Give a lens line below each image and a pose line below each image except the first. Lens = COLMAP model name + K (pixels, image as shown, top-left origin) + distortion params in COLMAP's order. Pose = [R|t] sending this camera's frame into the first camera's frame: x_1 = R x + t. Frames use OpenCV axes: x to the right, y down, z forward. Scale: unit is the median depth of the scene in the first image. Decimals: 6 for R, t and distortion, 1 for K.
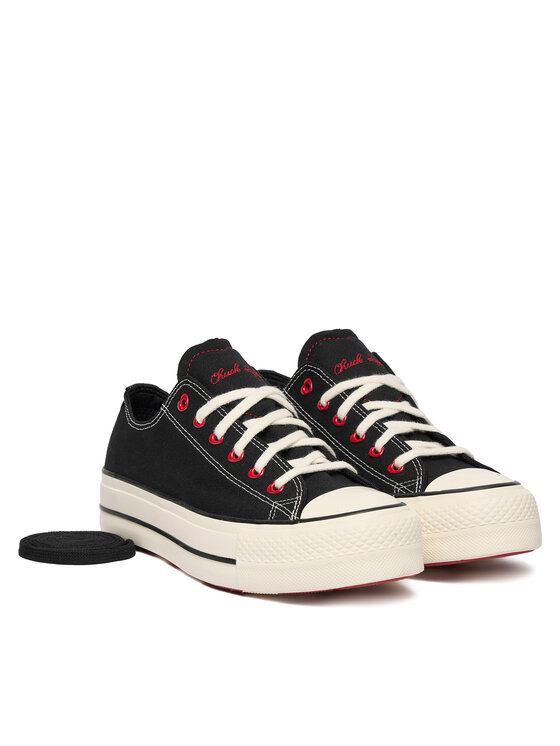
lens RADIAL K [[2199.8, 0, 280.1], [0, 2199.8, 373.1], [0, 0, 1]] dist [-0.021195, 0.000000]
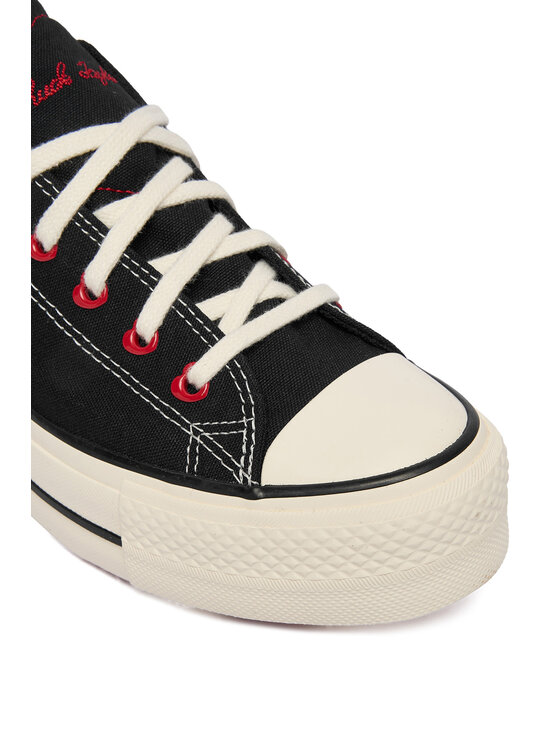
lens RADIAL K [[867.3, 0, 277.5], [0, 867.3, 376.8], [0, 0, 1]] dist [-0.002908, 0.000000]
pose [[0.978033, -0.111550, 0.176089, -0.015630], [0.005703, 0.858764, 0.512340, -0.041505], [-0.208371, -0.500081, 0.840536, 0.828358]]
